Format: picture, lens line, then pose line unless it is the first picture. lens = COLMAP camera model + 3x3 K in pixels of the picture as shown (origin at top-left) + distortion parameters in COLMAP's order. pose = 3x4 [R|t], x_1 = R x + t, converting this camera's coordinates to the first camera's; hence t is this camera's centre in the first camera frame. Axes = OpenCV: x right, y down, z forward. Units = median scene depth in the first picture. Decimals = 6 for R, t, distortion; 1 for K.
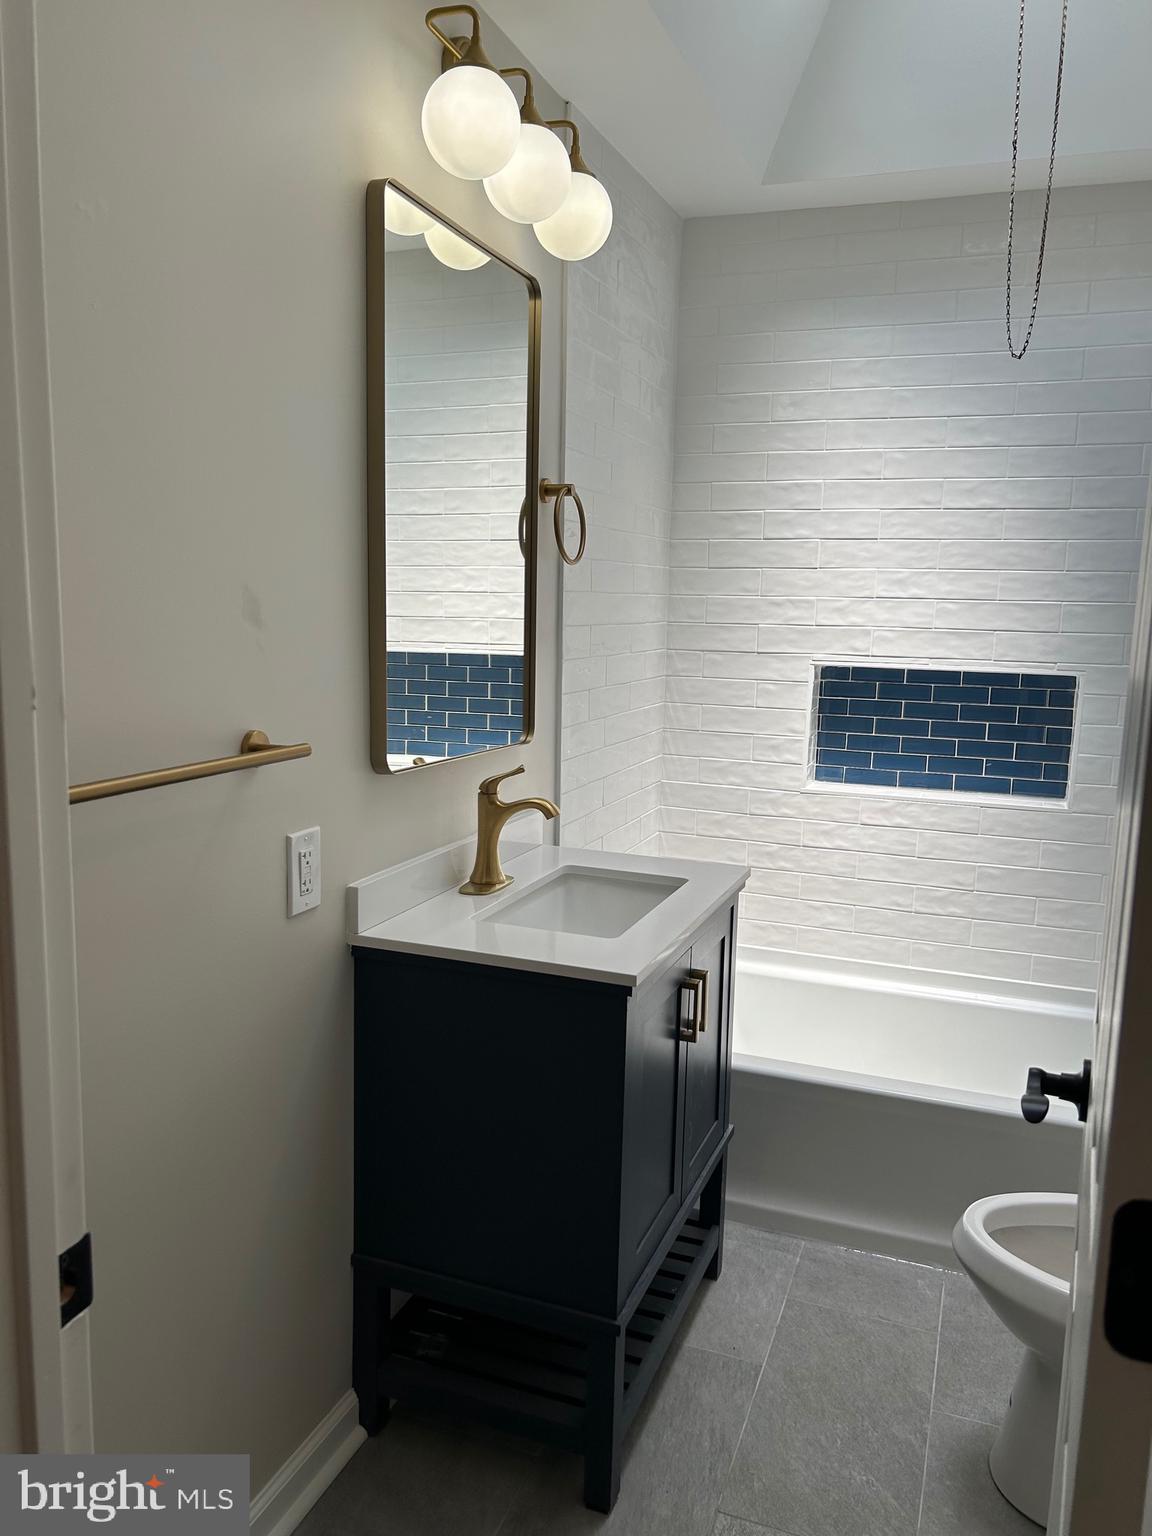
lens RADIAL K [[1171.2, 0, 579.3], [0, 1171.2, 782.3], [0, 0, 1]] dist [0.071876, -0.079989]
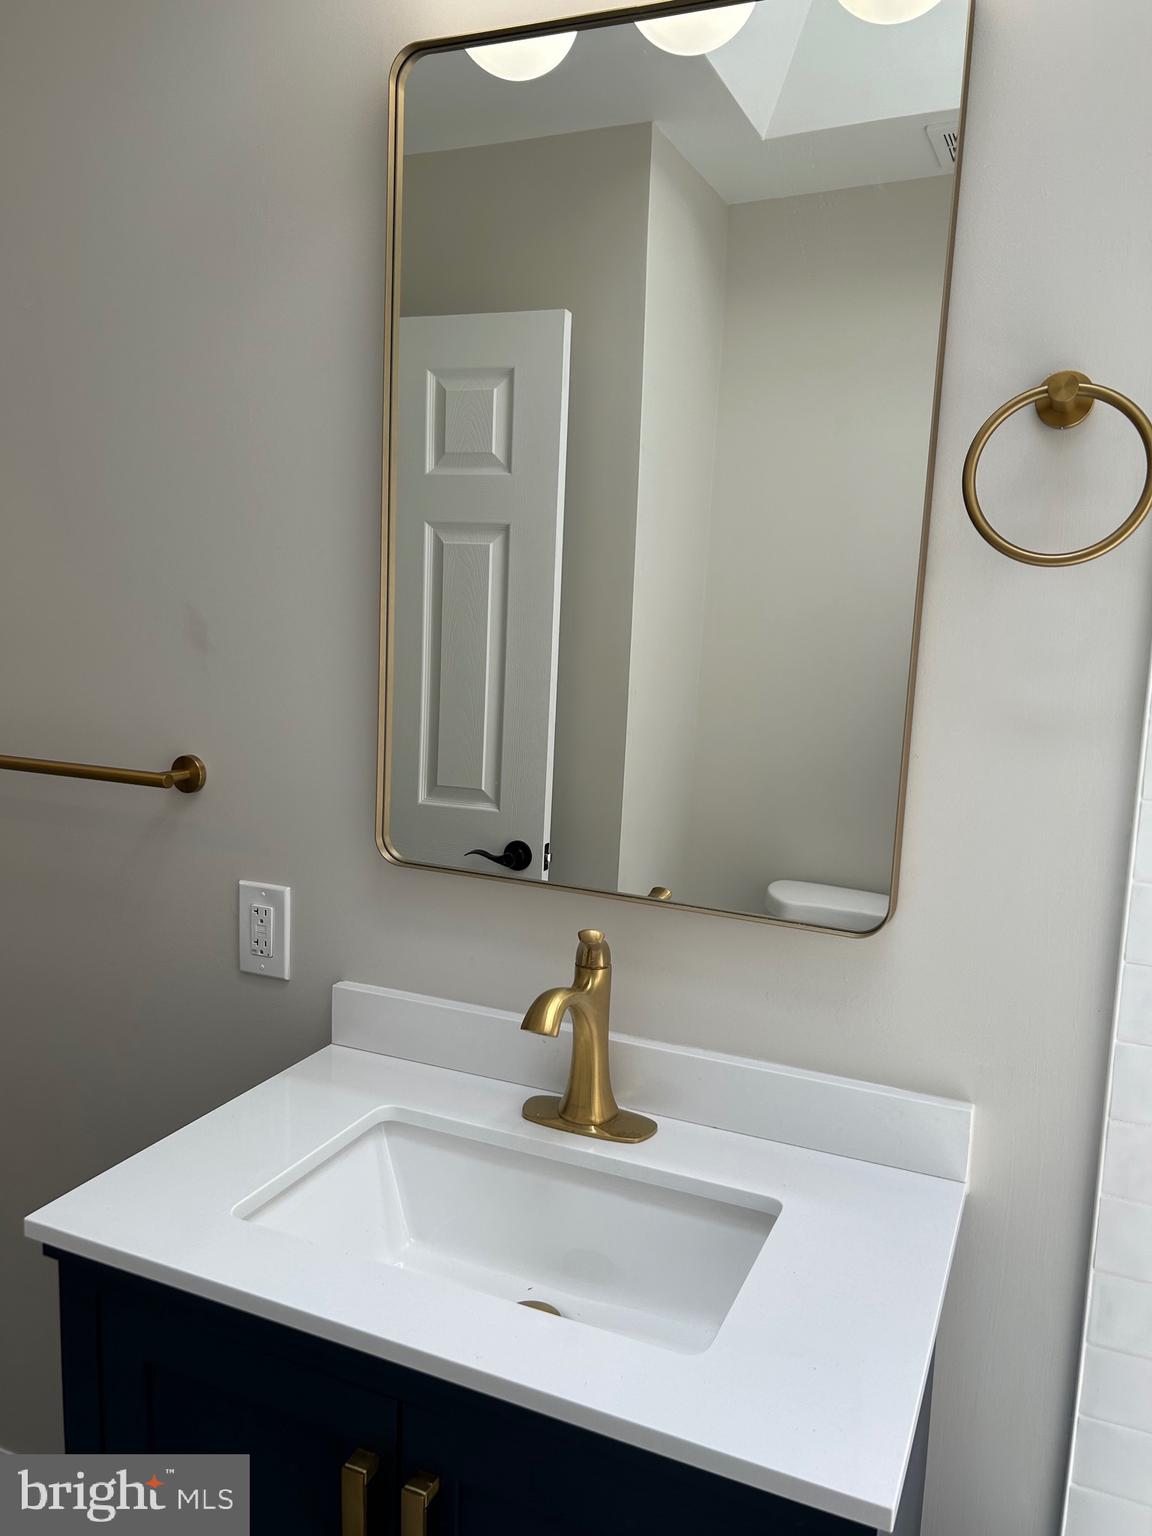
lens RADIAL K [[1171.4, 0, 576.0], [0, 1171.4, 768.0], [0, 0, 1]] dist [0.060961, -0.067389]
pose [[-0.053556, 0.110713, -0.992408, 0.499512], [-0.197015, 0.973128, 0.119194, -0.157218], [0.978937, 0.201903, -0.030304, 1.002075]]
